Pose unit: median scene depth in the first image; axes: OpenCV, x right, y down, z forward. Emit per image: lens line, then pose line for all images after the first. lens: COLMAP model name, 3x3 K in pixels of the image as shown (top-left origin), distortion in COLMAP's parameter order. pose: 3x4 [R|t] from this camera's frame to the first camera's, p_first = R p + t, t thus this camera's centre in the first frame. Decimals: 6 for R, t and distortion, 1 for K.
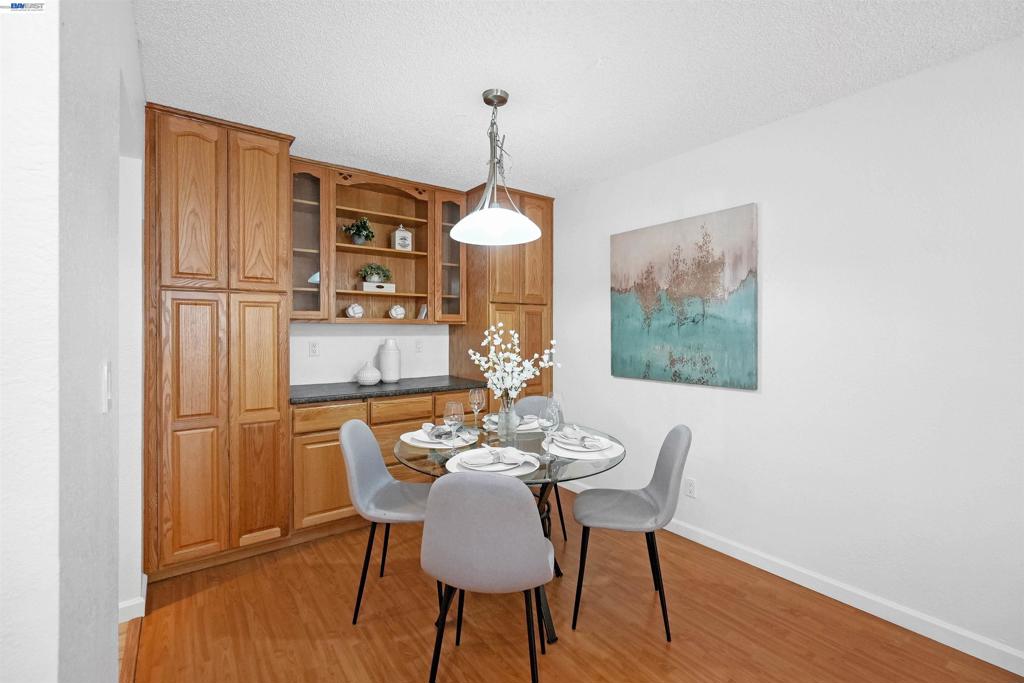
lens RADIAL K [[446.0, 0, 507.2], [0, 446.0, 333.3], [0, 0, 1]] dist [-0.003183, 0.002661]
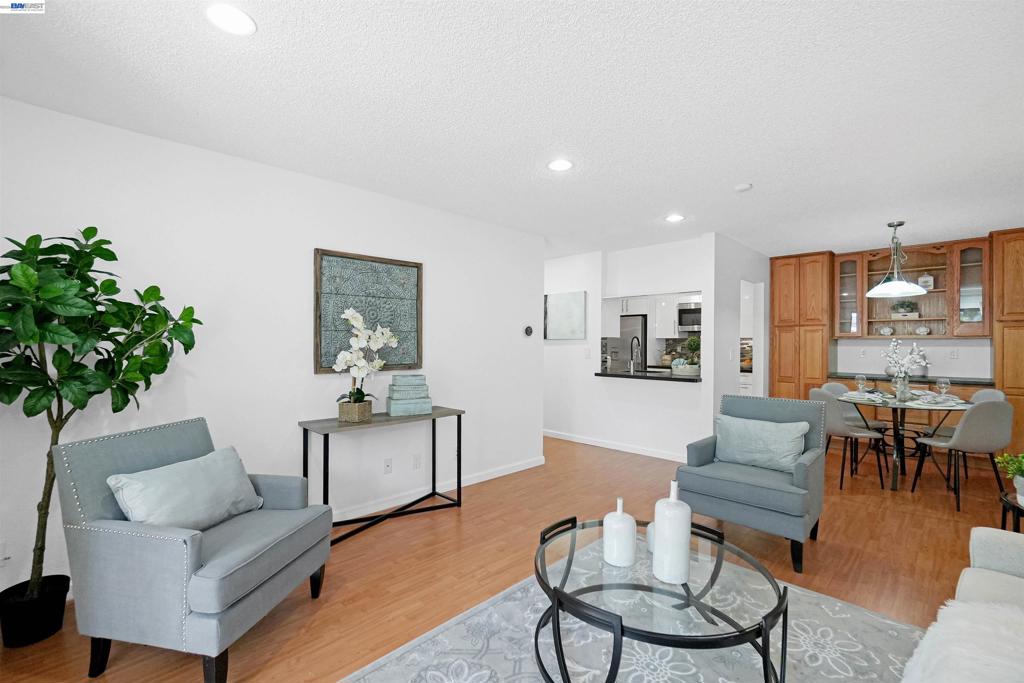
lens RADIAL K [[446.0, 0, 507.3], [0, 446.0, 345.8], [0, 0, 1]] dist [-0.003183, 0.002661]
pose [[0.152689, 0.006986, -0.988250, 1.309649], [-0.009035, 0.999943, 0.005672, 0.009108], [0.988233, 0.008063, 0.152743, -0.784709]]
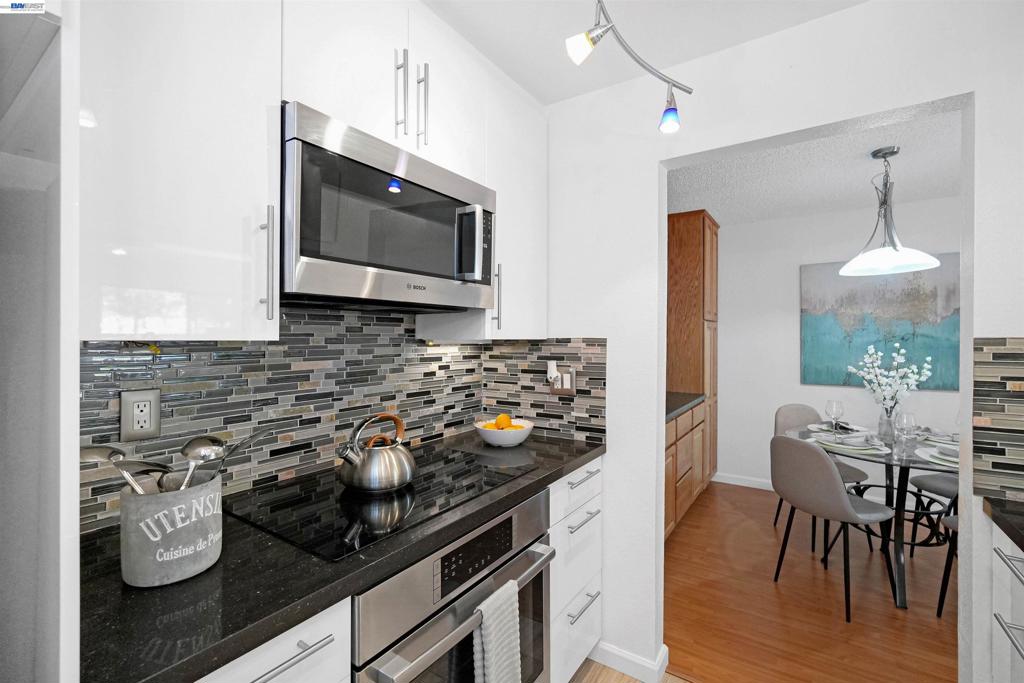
lens RADIAL K [[446.0, 0, 515.1], [0, 446.0, 337.9], [0, 0, 1]] dist [-0.003183, 0.002661]
pose [[0.940114, -0.001507, 0.340858, -1.122035], [0.005156, 0.999939, -0.009800, -0.024812], [-0.340822, 0.010971, 0.940064, 0.192497]]
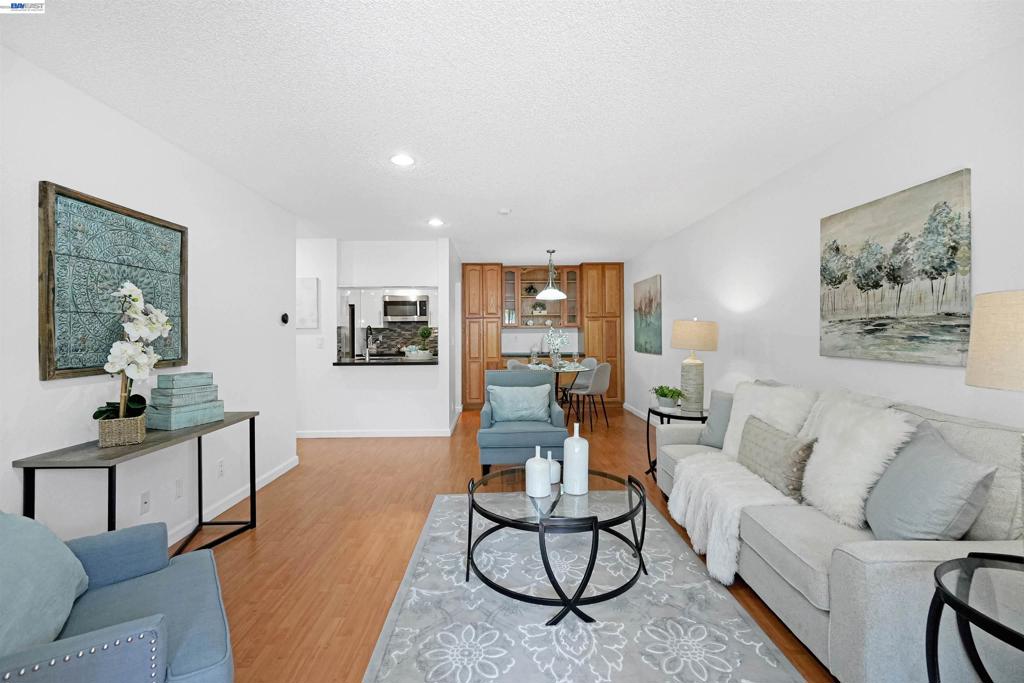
lens RADIAL K [[446.0, 0, 503.4], [0, 446.0, 334.0], [0, 0, 1]] dist [-0.003183, 0.002661]
pose [[0.816685, -0.006332, -0.577049, 1.122079], [0.004906, 0.999980, -0.004029, 0.024600], [0.577063, 0.000459, 0.816700, -1.269119]]
